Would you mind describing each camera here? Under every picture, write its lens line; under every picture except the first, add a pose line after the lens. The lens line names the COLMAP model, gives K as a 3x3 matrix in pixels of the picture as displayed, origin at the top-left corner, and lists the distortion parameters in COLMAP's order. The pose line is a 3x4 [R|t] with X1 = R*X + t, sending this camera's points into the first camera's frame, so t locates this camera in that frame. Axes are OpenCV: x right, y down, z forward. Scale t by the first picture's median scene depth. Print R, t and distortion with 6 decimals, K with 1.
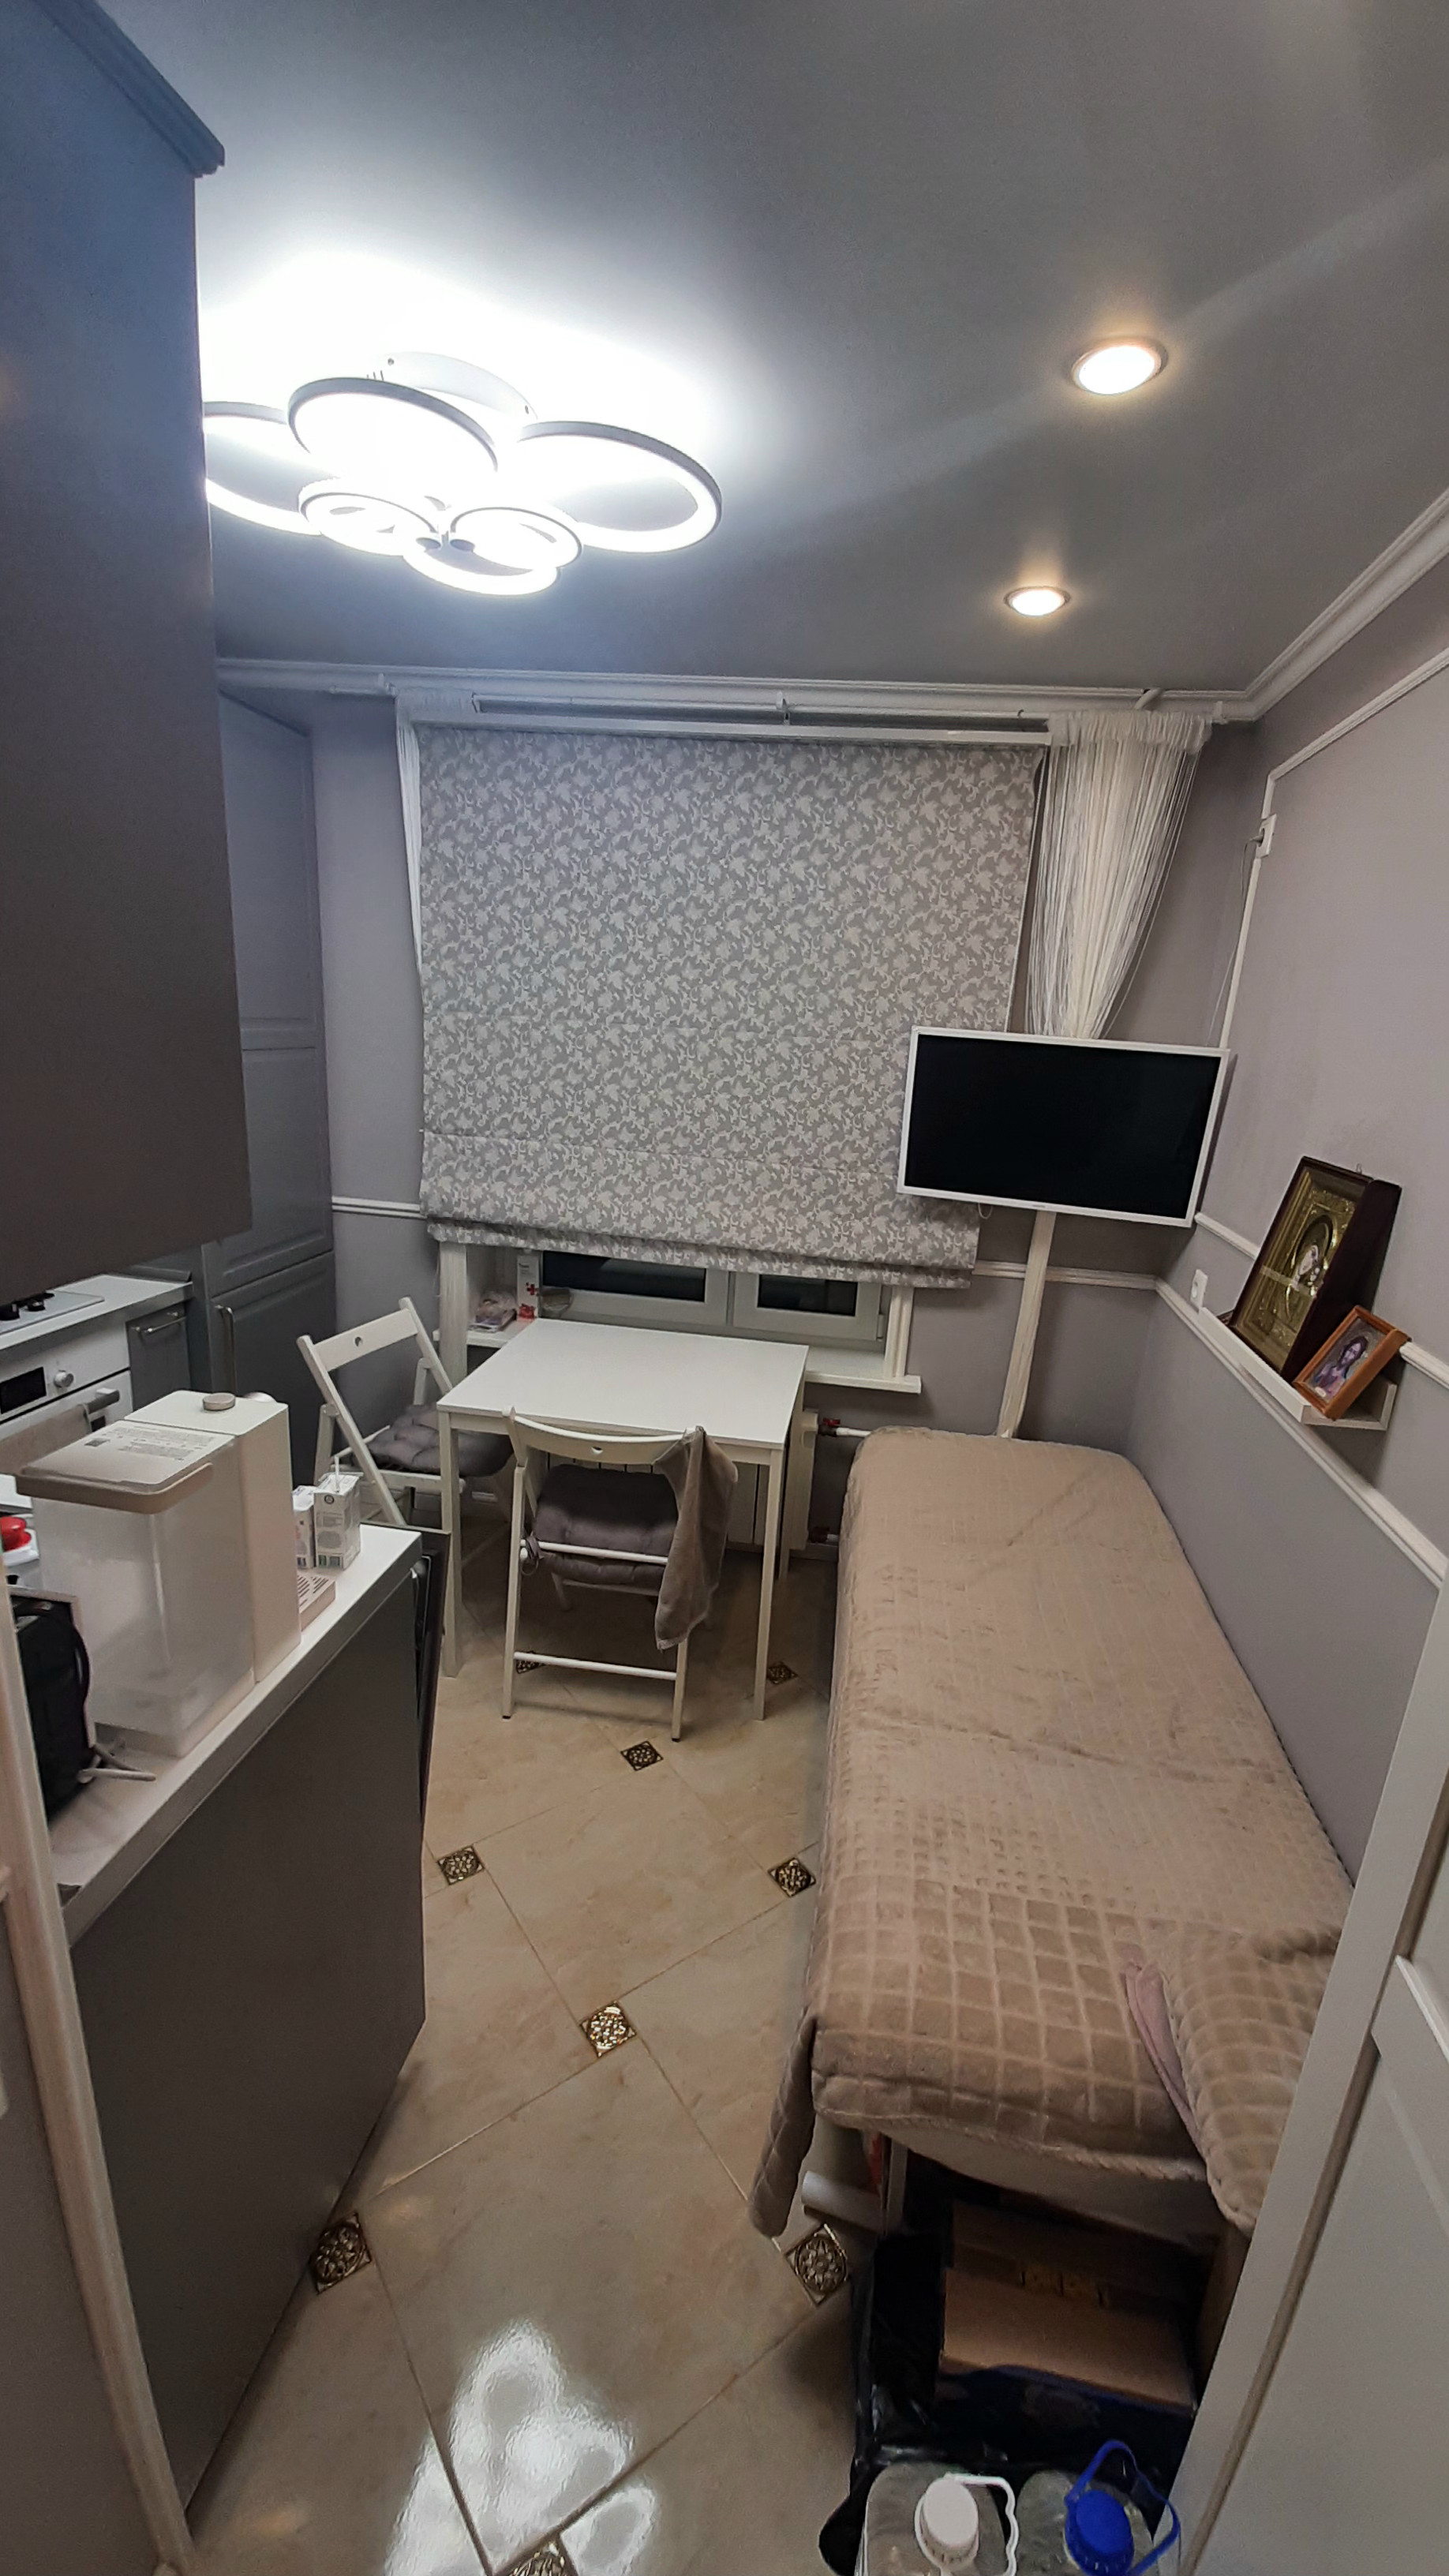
lens RADIAL K [[1016.8, 0, 729.1], [0, 1016.8, 1298.3], [0, 0, 1]] dist [-0.000037, -0.000193]
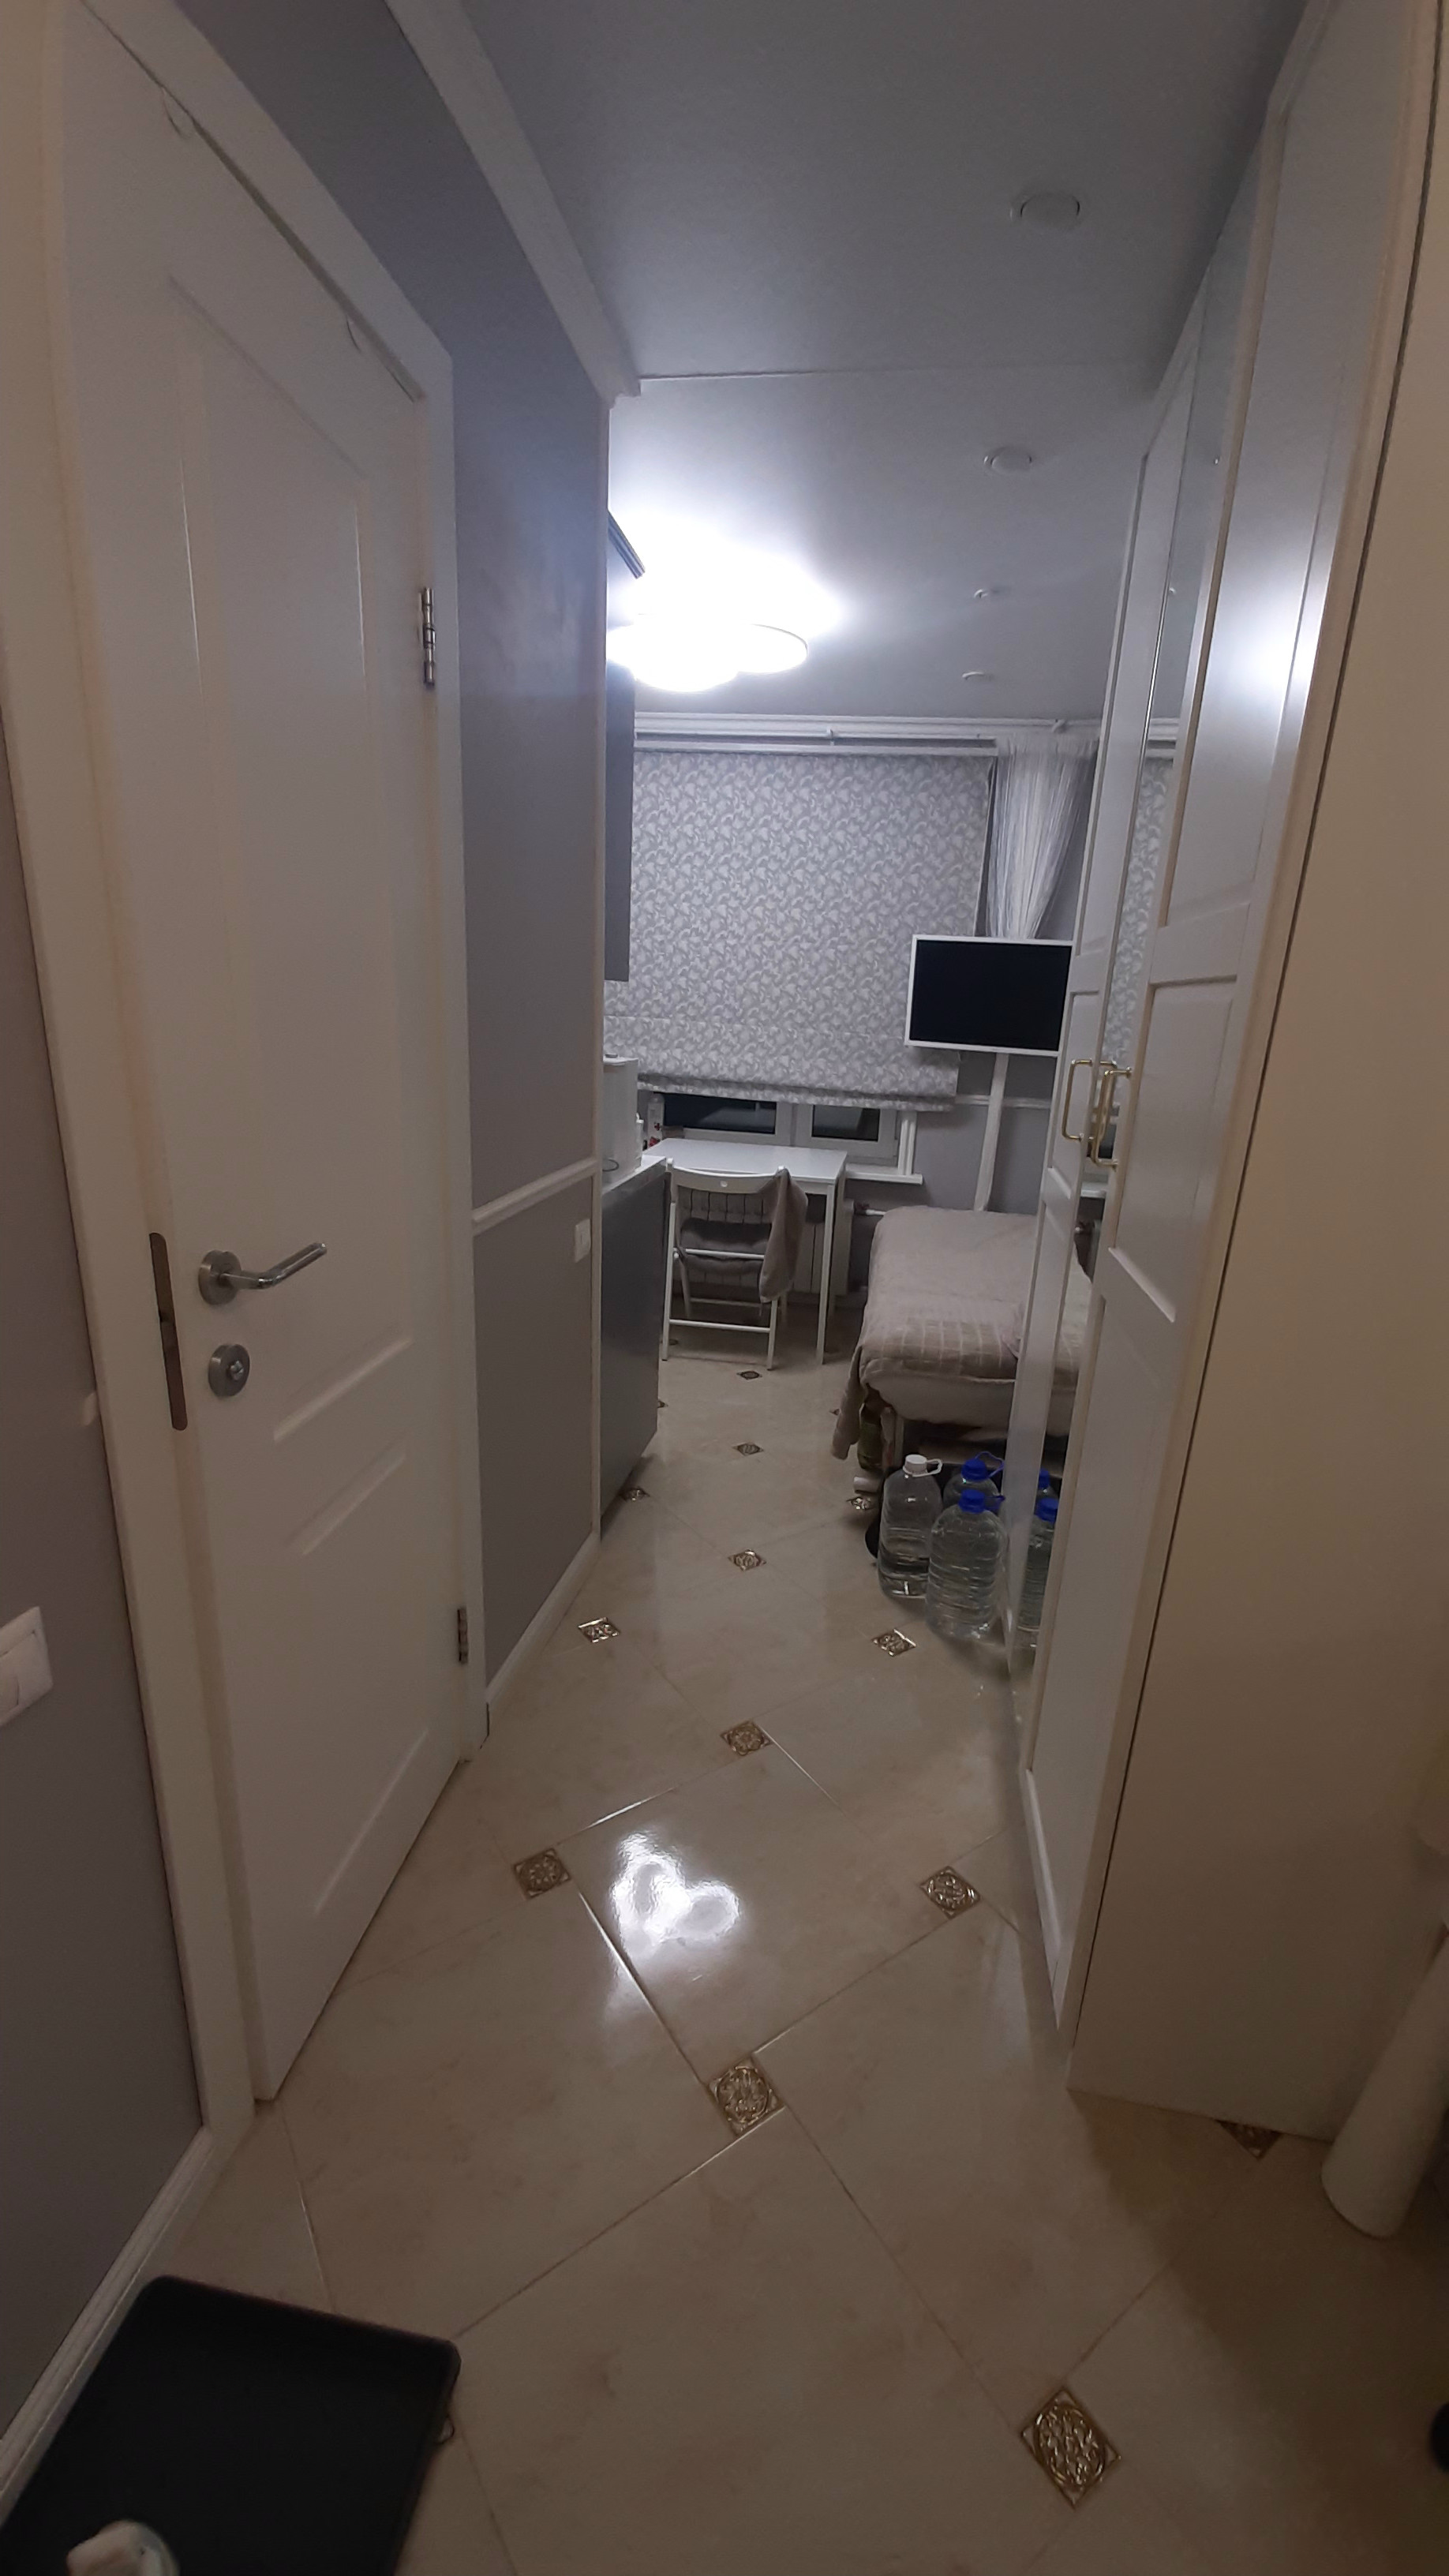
lens RADIAL K [[1016.8, 0, 731.1], [0, 1016.8, 1292.9], [0, 0, 1]] dist [-0.000037, -0.000193]
pose [[0.999772, -0.005967, -0.020505, -0.069183], [0.006052, 0.999973, 0.004067, 0.264360], [0.020480, -0.004191, 0.999781, -0.552550]]
